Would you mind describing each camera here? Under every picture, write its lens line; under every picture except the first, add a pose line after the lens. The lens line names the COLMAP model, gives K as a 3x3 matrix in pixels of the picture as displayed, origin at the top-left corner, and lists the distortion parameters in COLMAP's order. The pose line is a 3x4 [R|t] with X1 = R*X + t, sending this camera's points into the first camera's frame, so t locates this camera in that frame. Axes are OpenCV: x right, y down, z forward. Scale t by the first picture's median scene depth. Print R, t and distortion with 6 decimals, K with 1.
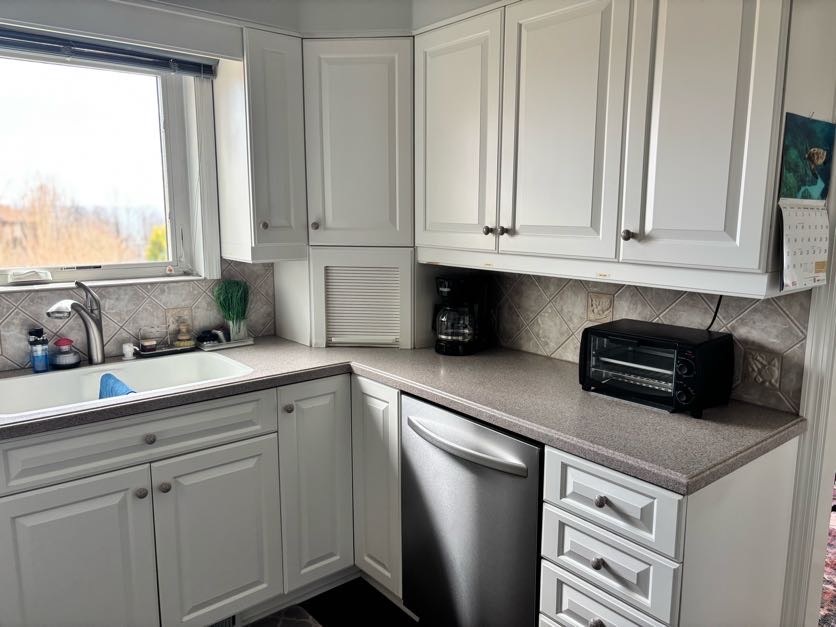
lens RADIAL K [[636.4, 0, 418.0], [0, 636.4, 313.5], [0, 0, 1]] dist [0.078174, -0.089498]
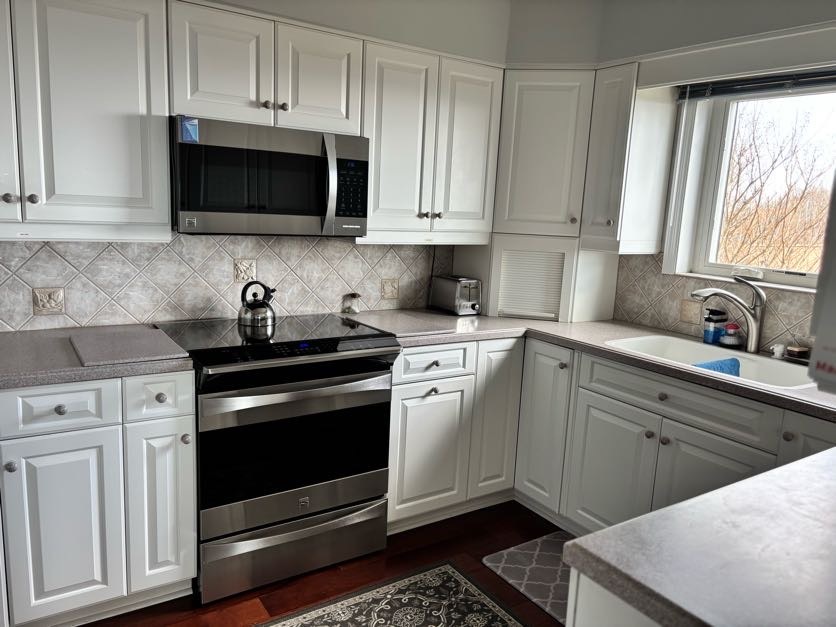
lens RADIAL K [[636.4, 0, 418.0], [0, 636.4, 313.5], [0, 0, 1]] dist [0.078174, -0.089498]
pose [[-0.086417, 0.163887, -0.982687, 0.792619], [-0.210018, 0.961214, 0.178775, -0.082355], [0.973871, 0.221831, -0.048646, 0.526648]]
